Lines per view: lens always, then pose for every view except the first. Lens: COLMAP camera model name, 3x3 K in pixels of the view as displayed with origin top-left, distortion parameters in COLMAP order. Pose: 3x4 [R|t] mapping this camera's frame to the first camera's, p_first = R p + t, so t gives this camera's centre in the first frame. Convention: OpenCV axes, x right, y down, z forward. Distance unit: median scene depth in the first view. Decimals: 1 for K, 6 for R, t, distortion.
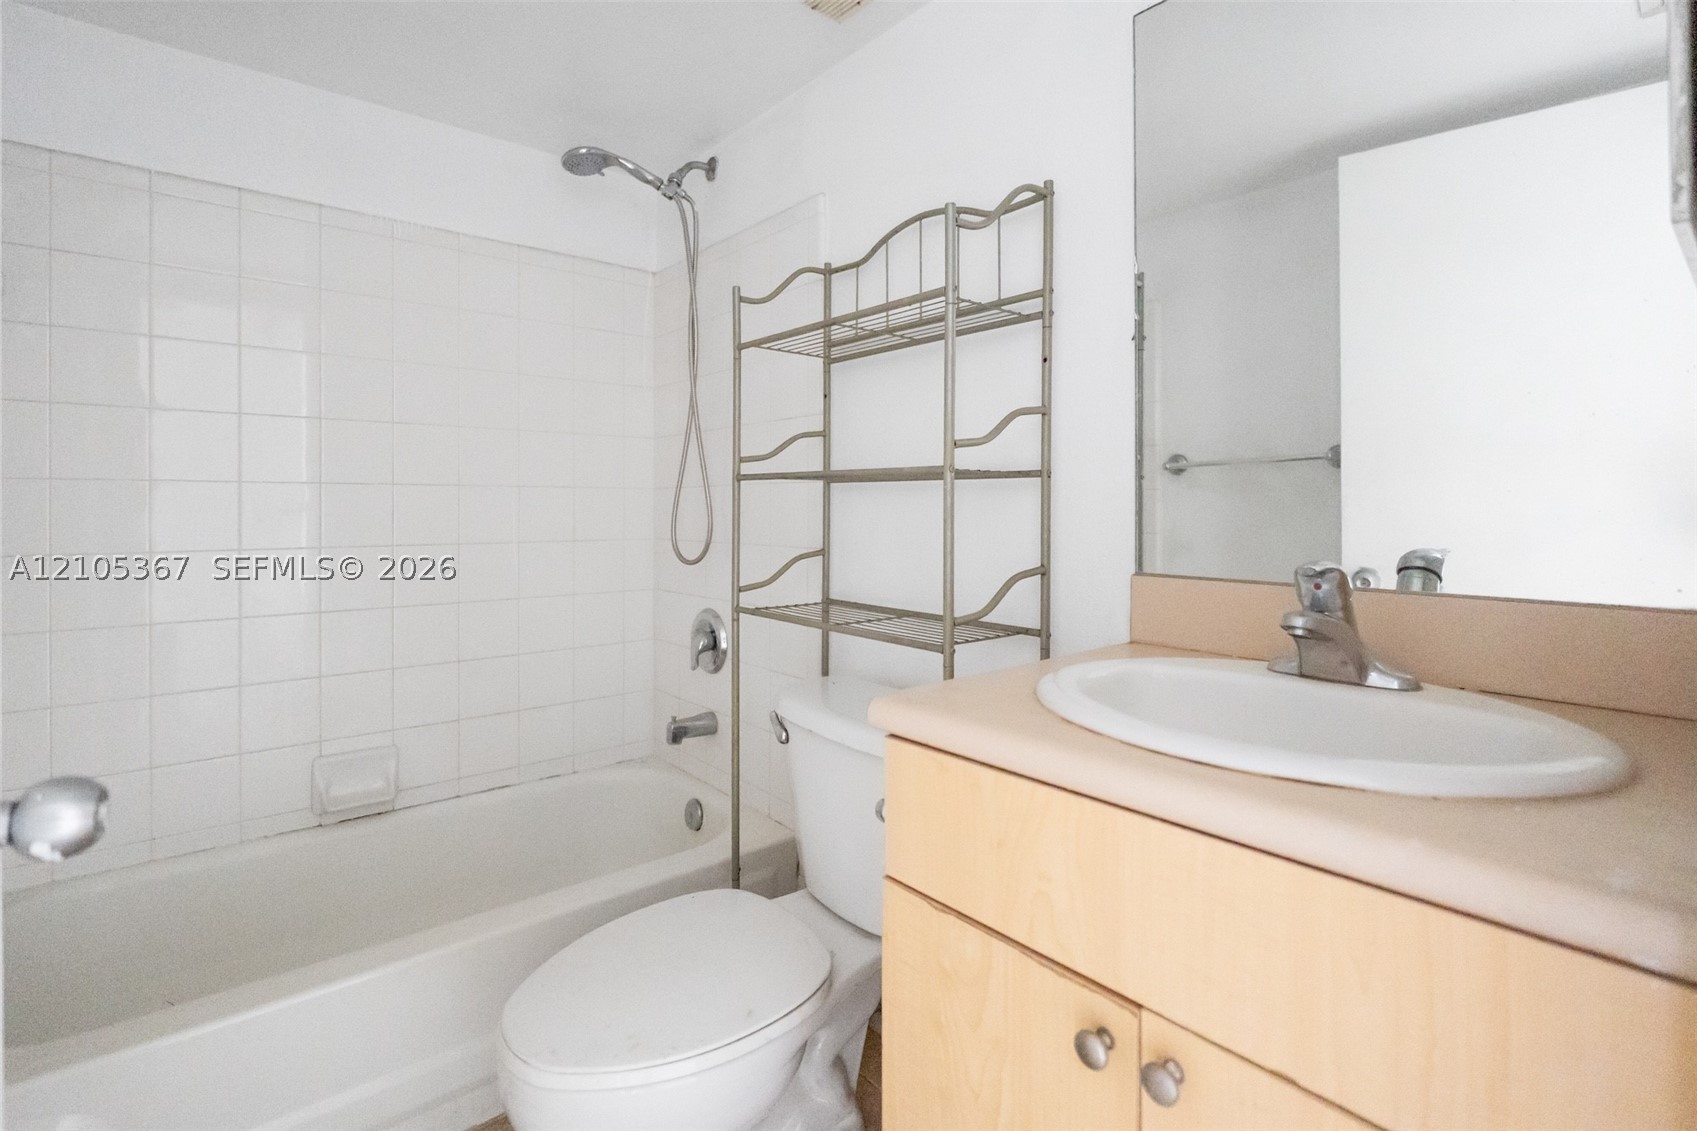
lens RADIAL K [[776.5, 0, 860.2], [0, 776.5, 485.8], [0, 0, 1]] dist [-0.007383, -0.002564]
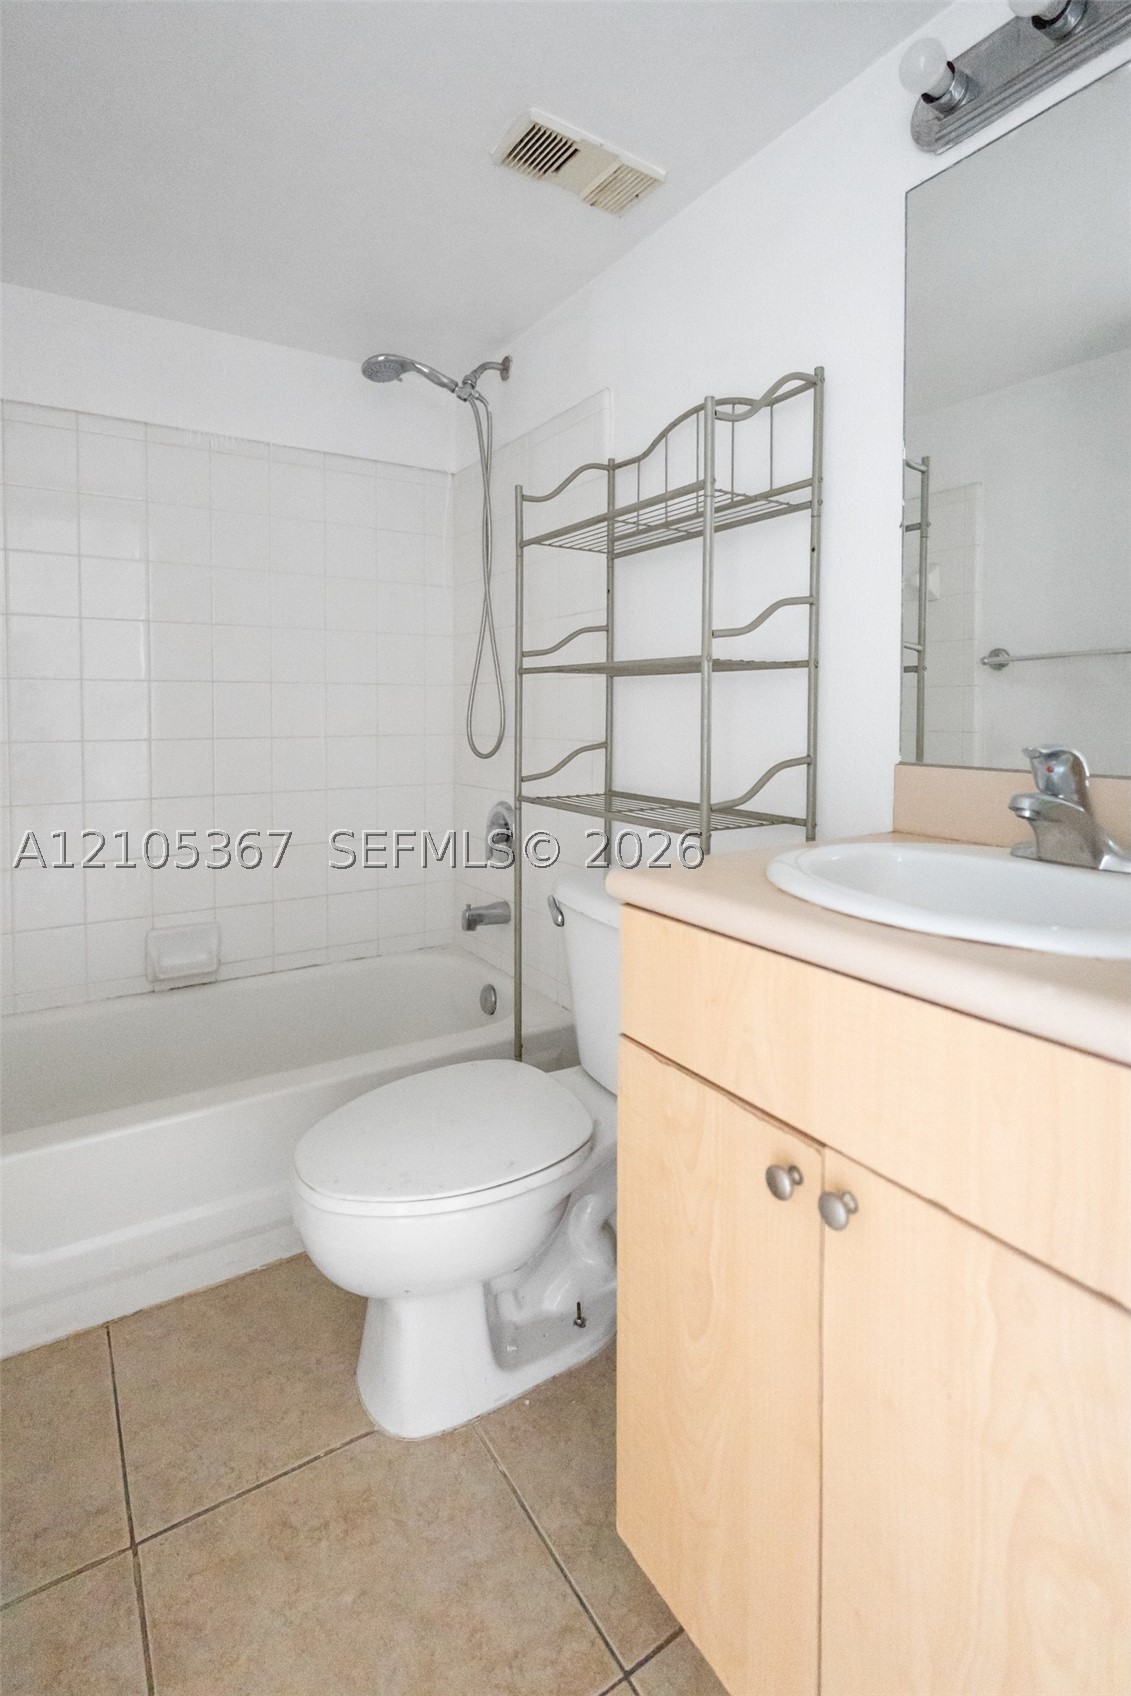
lens RADIAL K [[808.3, 0, 584.0], [0, 808.3, 706.9], [0, 0, 1]] dist [-0.013238, -0.000608]
pose [[0.991661, 0.000551, -0.128872, 0.078857], [0.002335, 0.999750, 0.022240, 0.015412], [0.128852, -0.022355, 0.991412, -0.066819]]
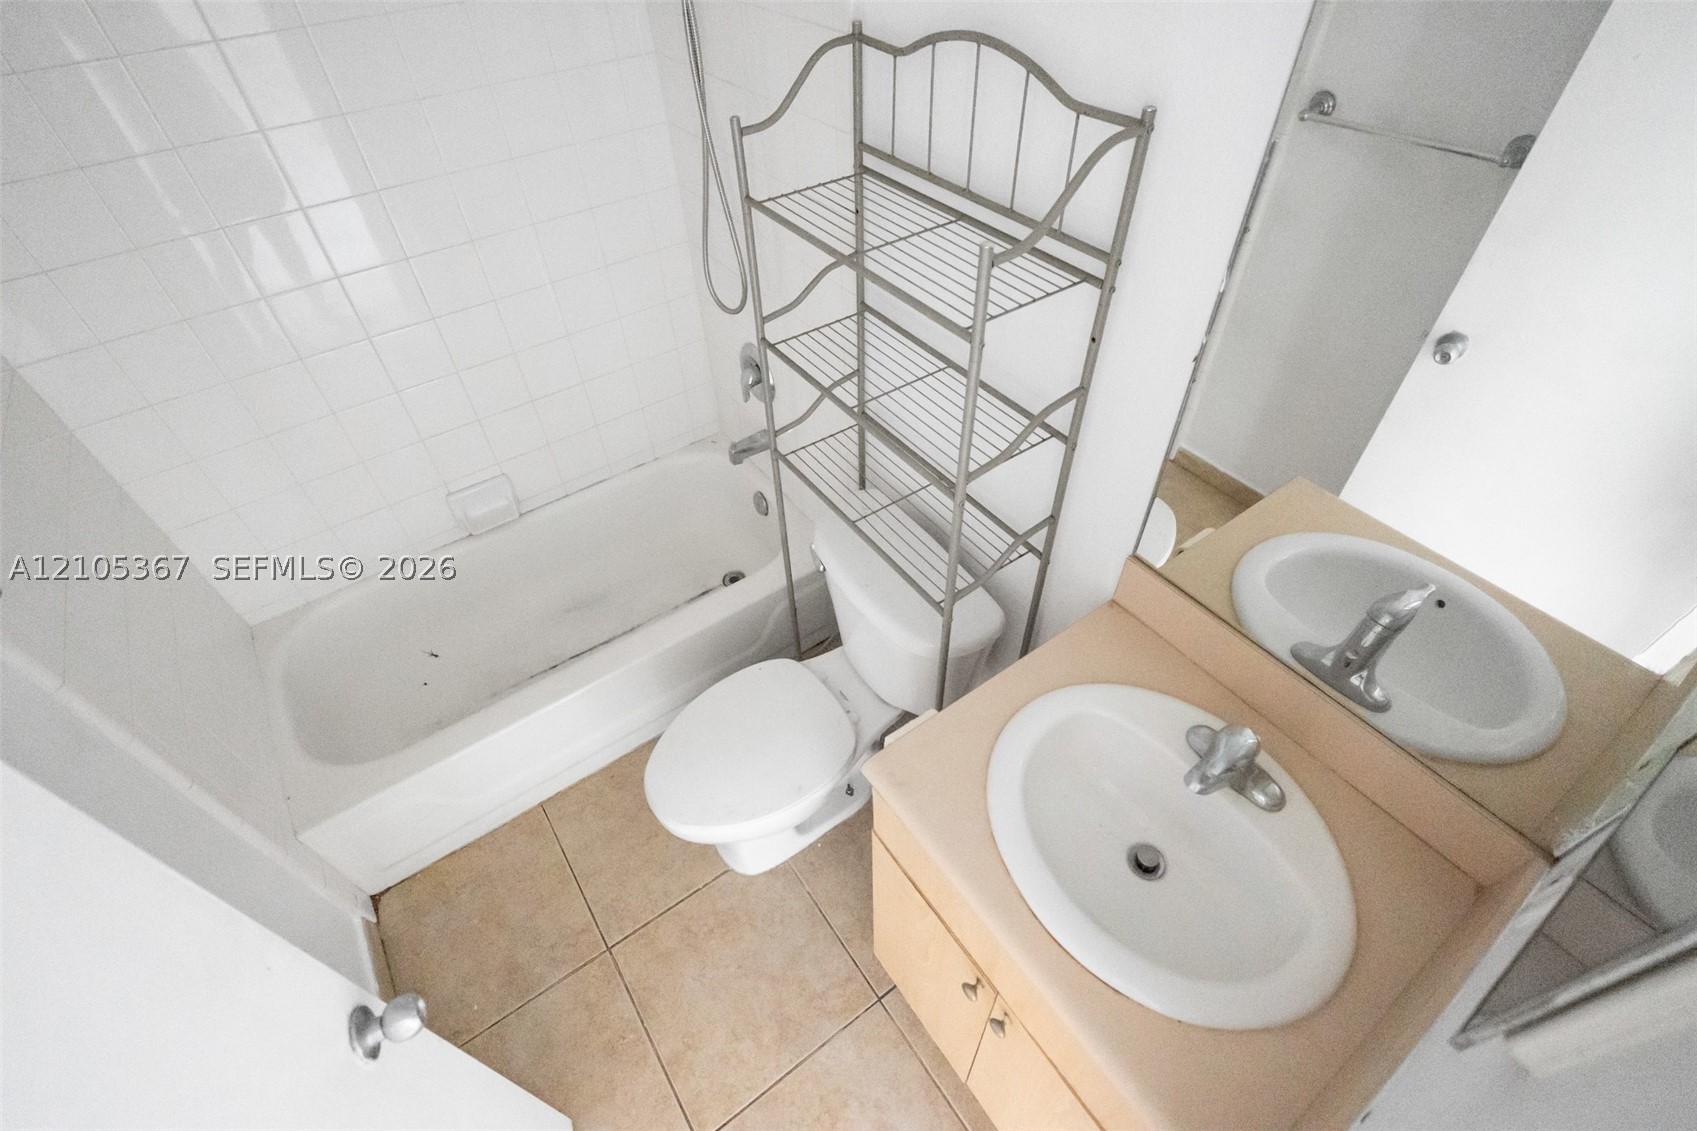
lens RADIAL K [[776.5, 0, 864.1], [0, 776.5, 534.0], [0, 0, 1]] dist [-0.007383, -0.002564]
pose [[0.995753, 0.052652, -0.075520, 0.060046], [0.016415, 0.705623, 0.708398, -0.619469], [0.090587, -0.706629, 0.701762, 0.217625]]
